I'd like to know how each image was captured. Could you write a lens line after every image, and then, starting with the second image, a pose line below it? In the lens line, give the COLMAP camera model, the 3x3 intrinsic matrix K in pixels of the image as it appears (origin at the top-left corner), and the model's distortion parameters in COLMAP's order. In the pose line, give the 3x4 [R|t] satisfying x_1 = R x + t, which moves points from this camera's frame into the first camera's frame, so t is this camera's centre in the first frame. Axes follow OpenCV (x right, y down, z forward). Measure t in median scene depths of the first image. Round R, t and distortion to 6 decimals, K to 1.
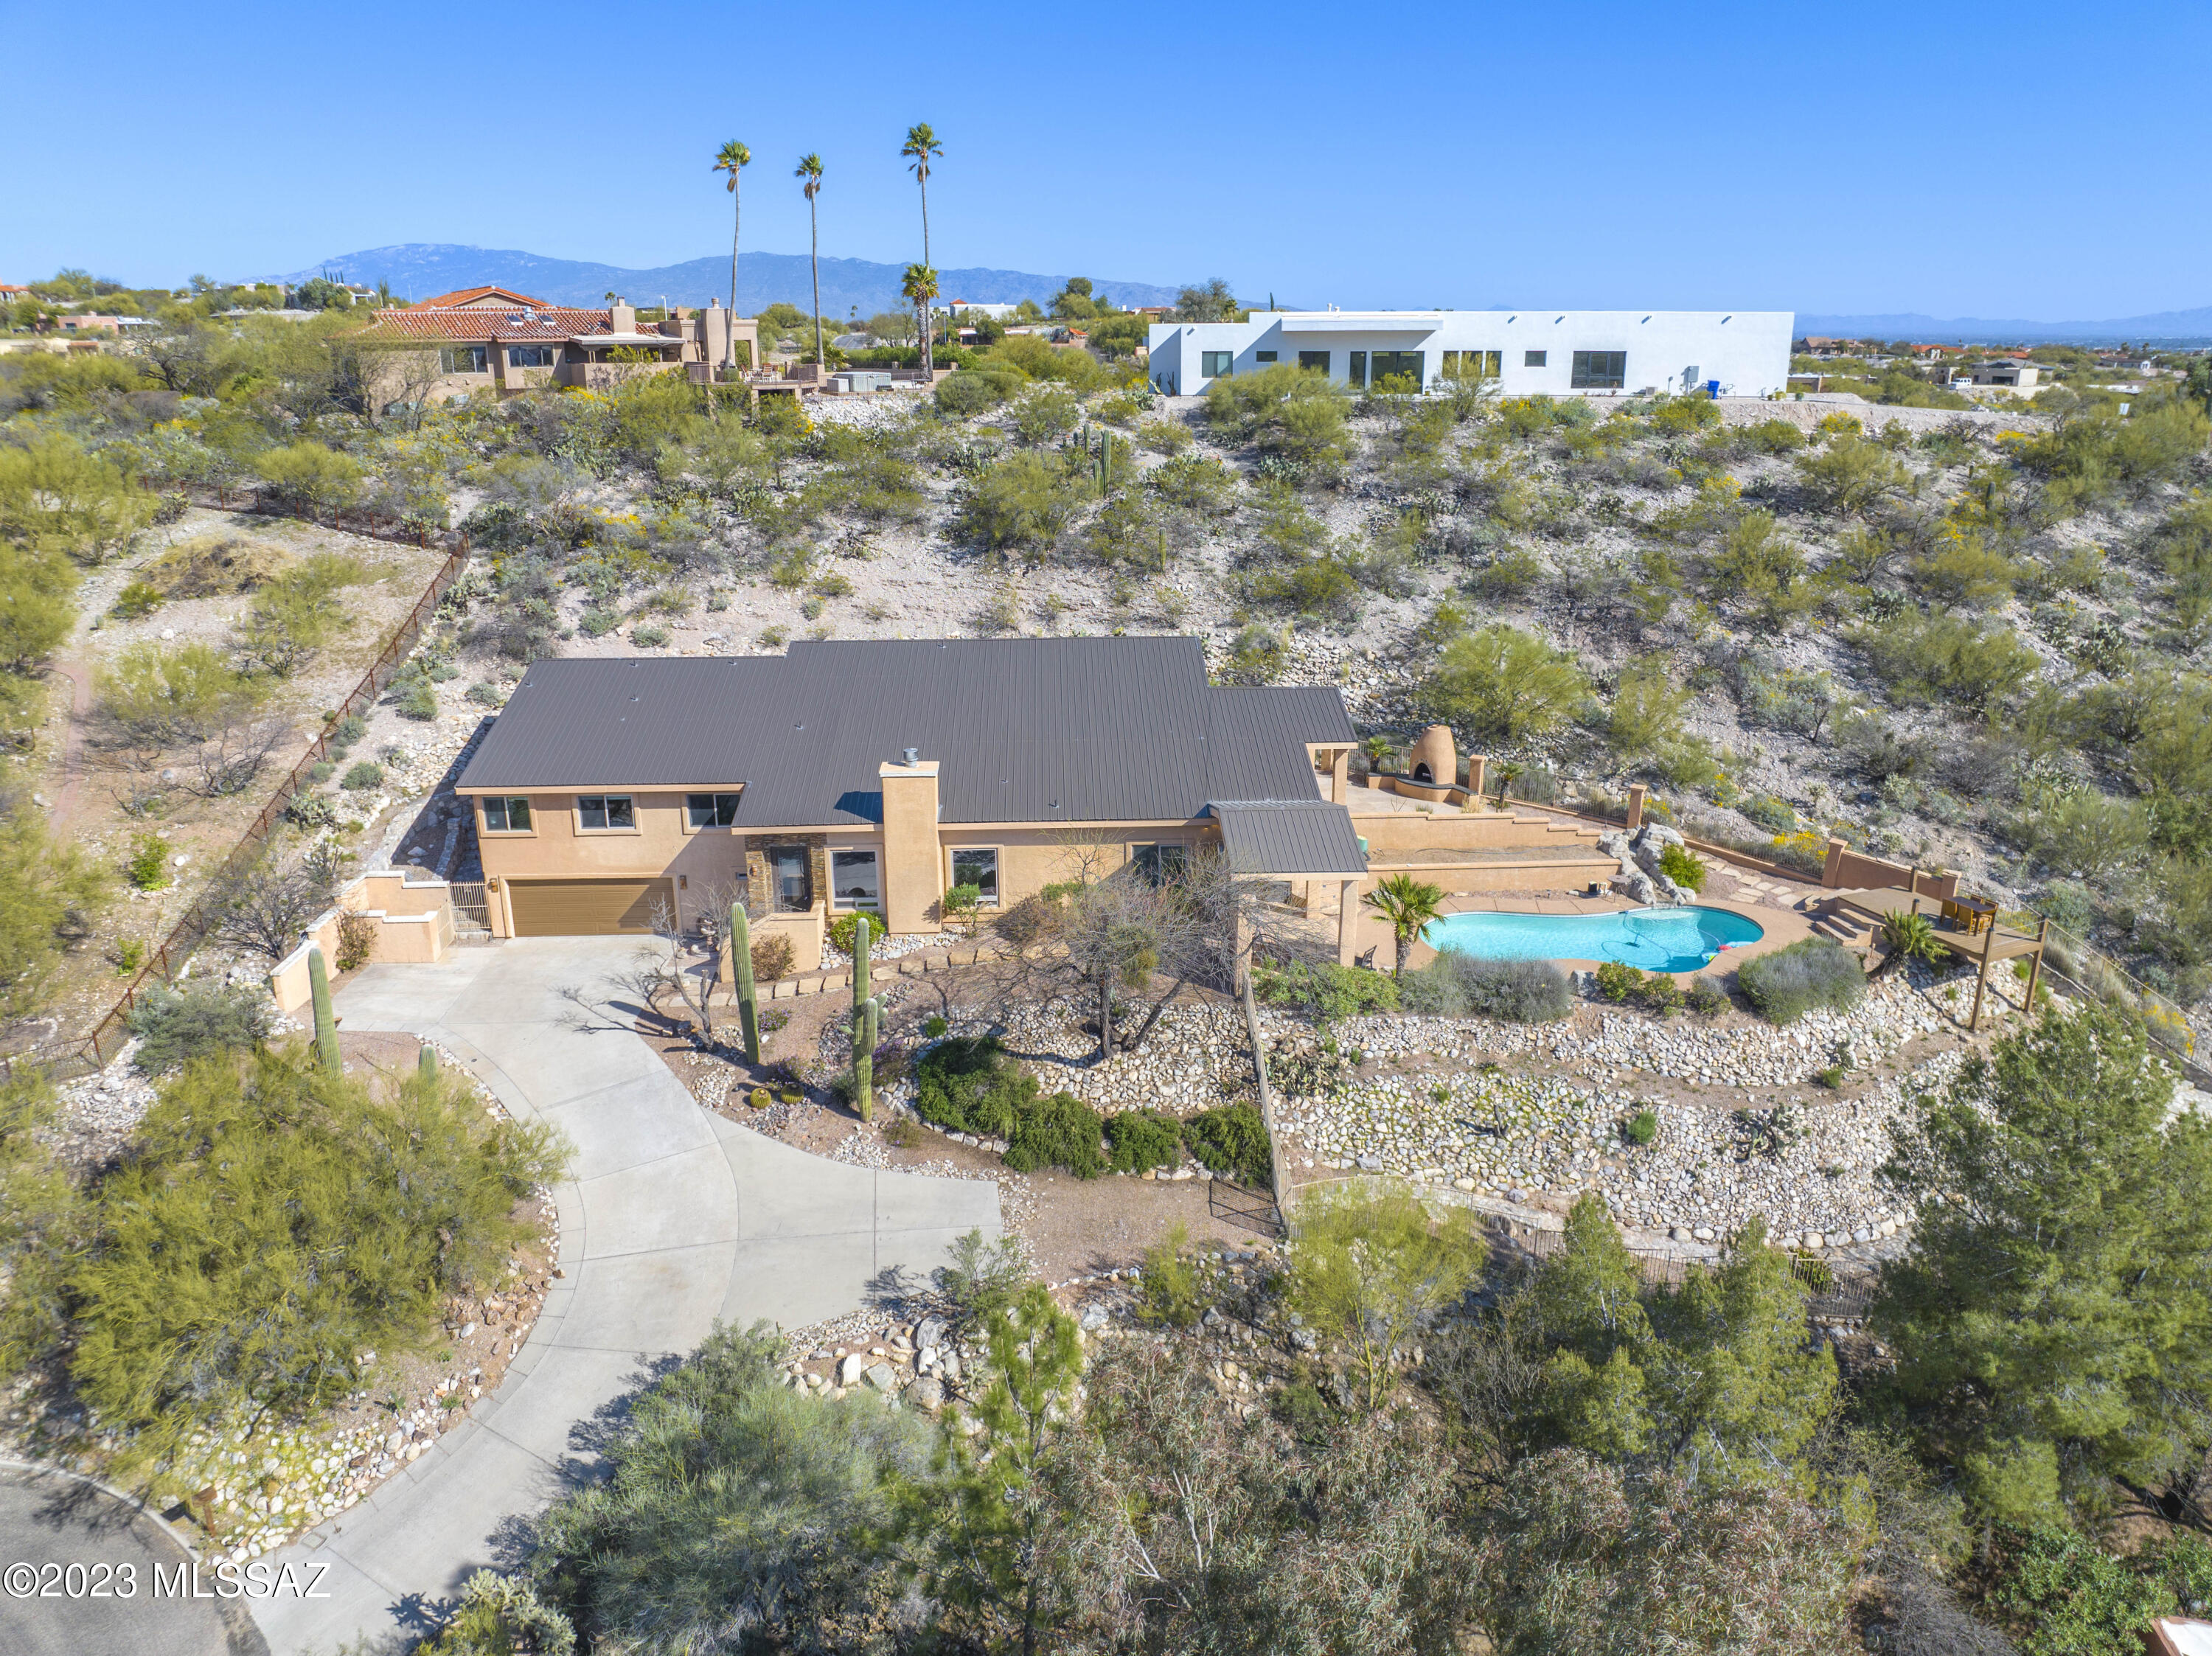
lens RADIAL K [[1566.4, 0, 1093.1], [0, 1566.4, 823.1], [0, 0, 1]] dist [-0.043566, 0.008009]
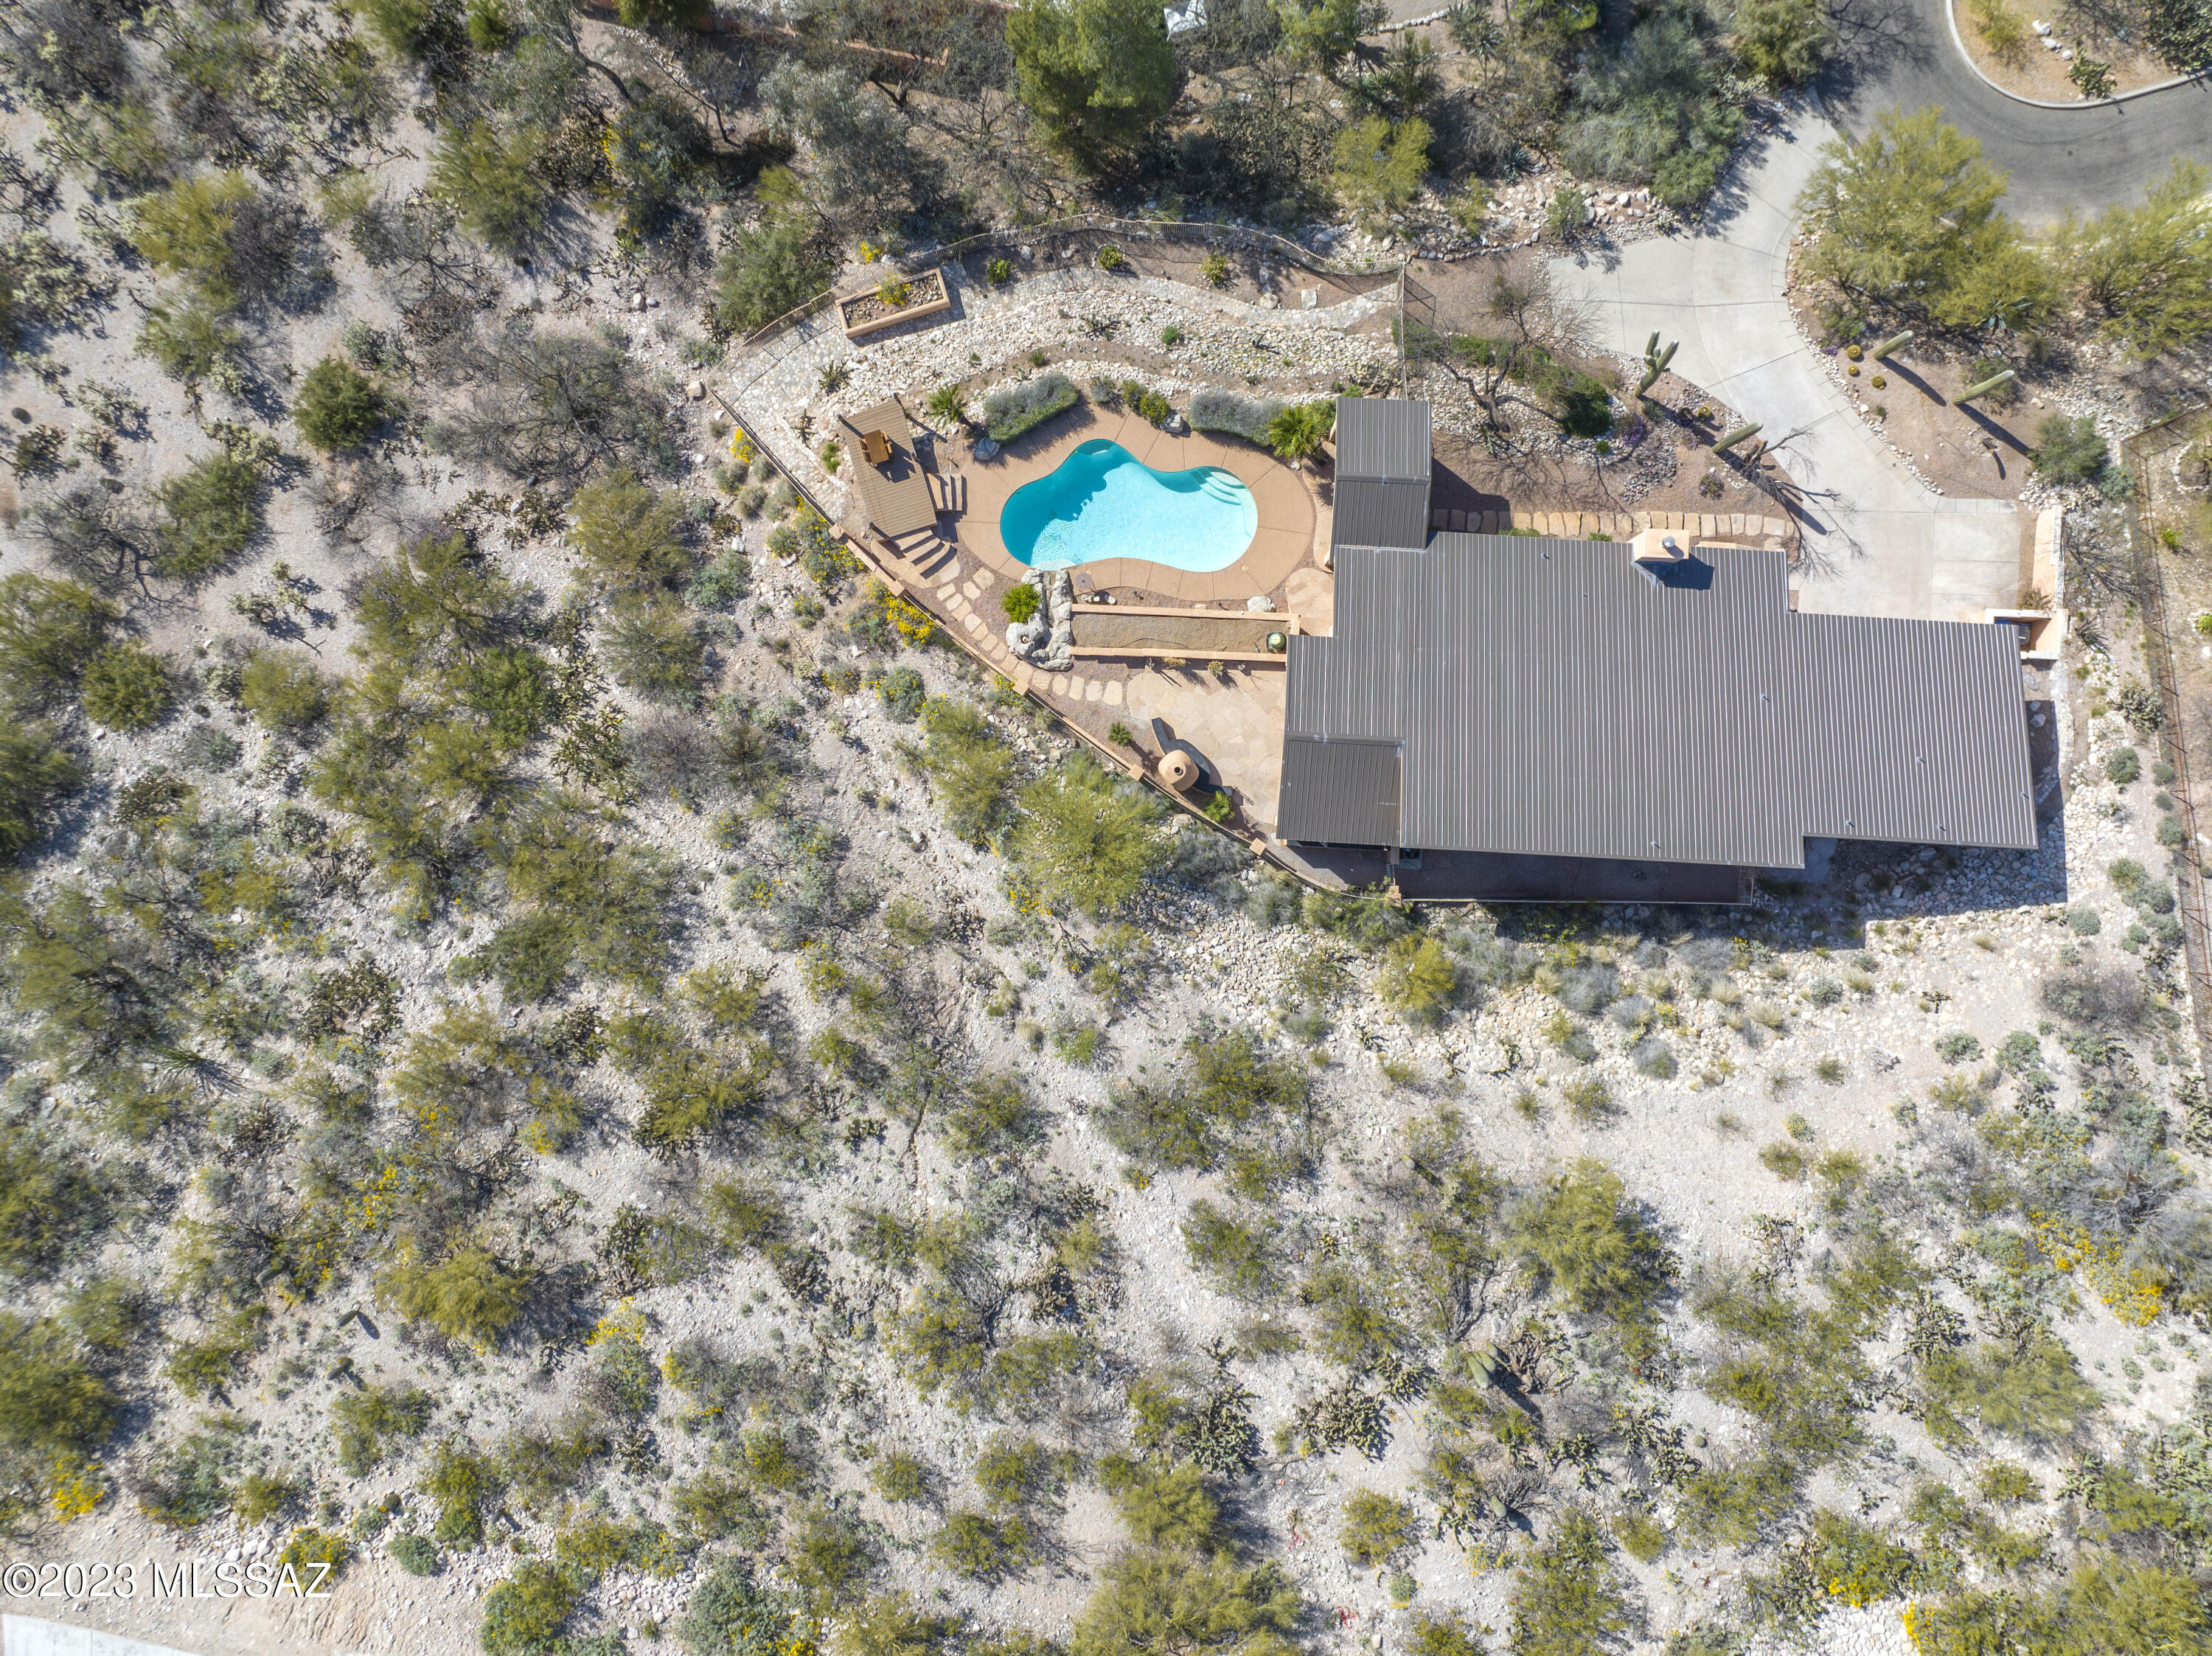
lens RADIAL K [[1566.4, 0, 1093.1], [0, 1566.4, 823.1], [0, 0, 1]] dist [-0.043566, 0.008009]
pose [[-0.995861, -0.086802, 0.026956, 0.280926], [0.051682, -0.296815, 0.953535, -1.267476], [-0.074768, 0.950982, 0.300072, 0.813434]]
